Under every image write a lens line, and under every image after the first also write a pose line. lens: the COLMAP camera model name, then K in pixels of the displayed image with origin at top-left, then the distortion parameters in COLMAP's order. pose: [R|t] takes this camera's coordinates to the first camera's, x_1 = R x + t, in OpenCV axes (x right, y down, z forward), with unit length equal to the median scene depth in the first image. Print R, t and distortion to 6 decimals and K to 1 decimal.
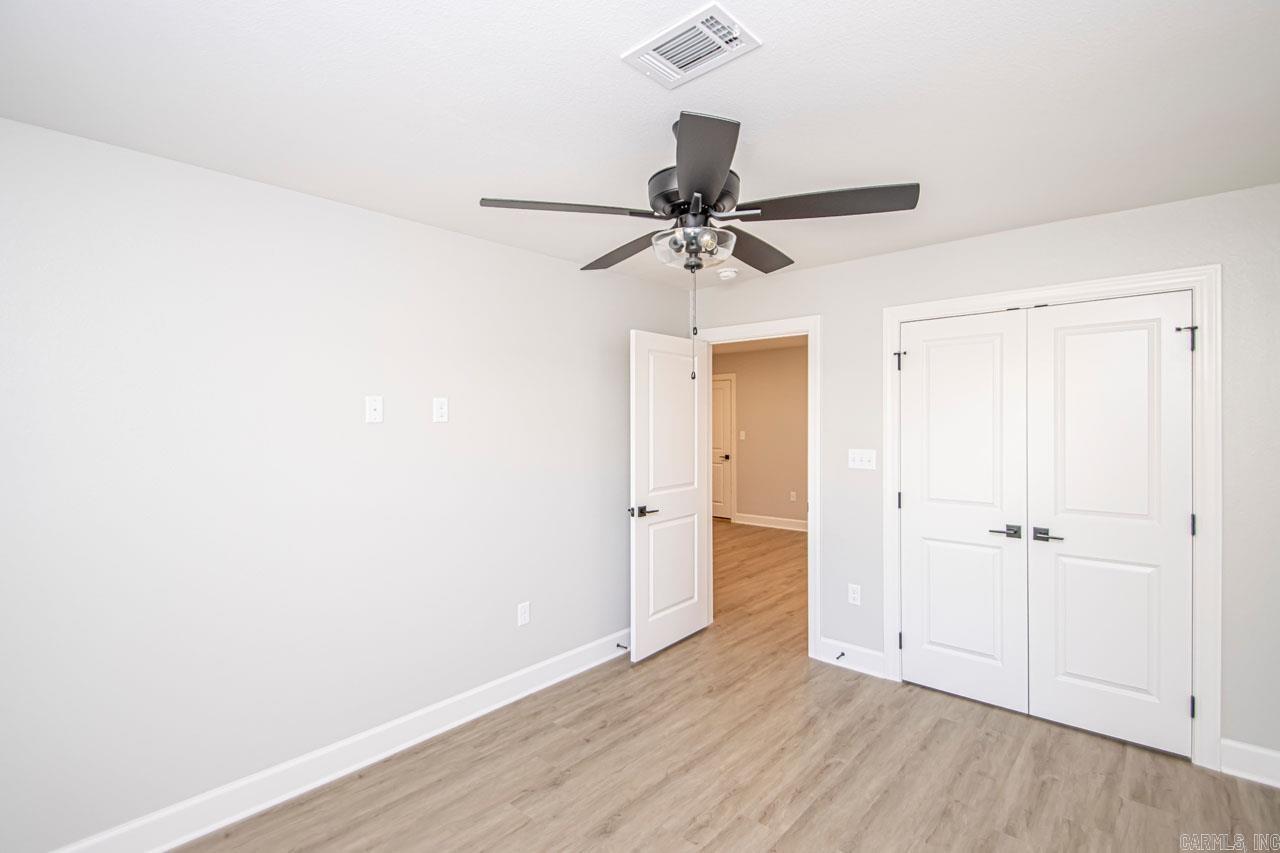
lens RADIAL K [[603.1, 0, 655.6], [0, 603.1, 421.5], [0, 0, 1]] dist [0.017879, -0.014983]
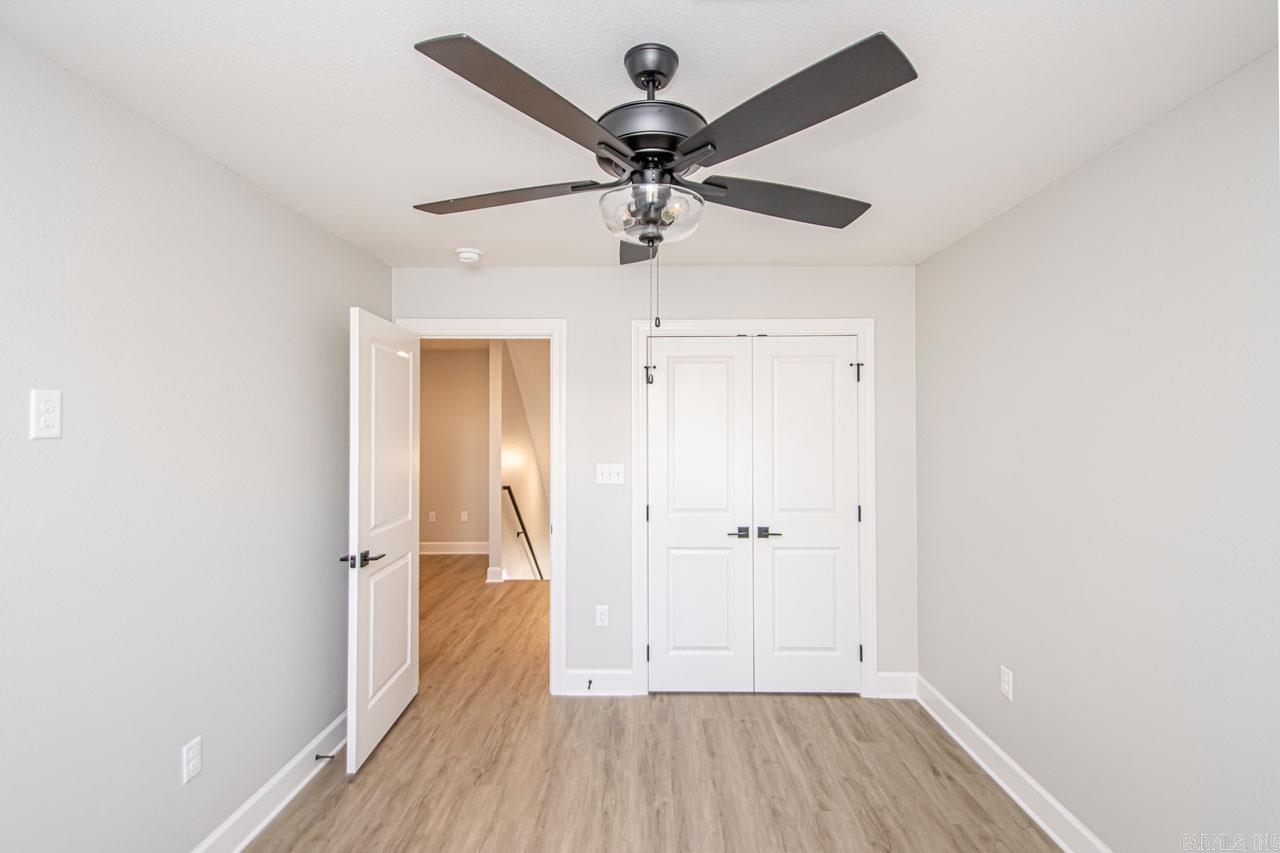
lens RADIAL K [[603.1, 0, 647.3], [0, 603.1, 421.9], [0, 0, 1]] dist [0.017879, -0.014983]
pose [[0.755309, 0.012855, 0.655243, -0.280481], [-0.003199, 0.999868, -0.015929, -0.005592], [-0.655361, 0.009935, 0.755250, 0.261906]]
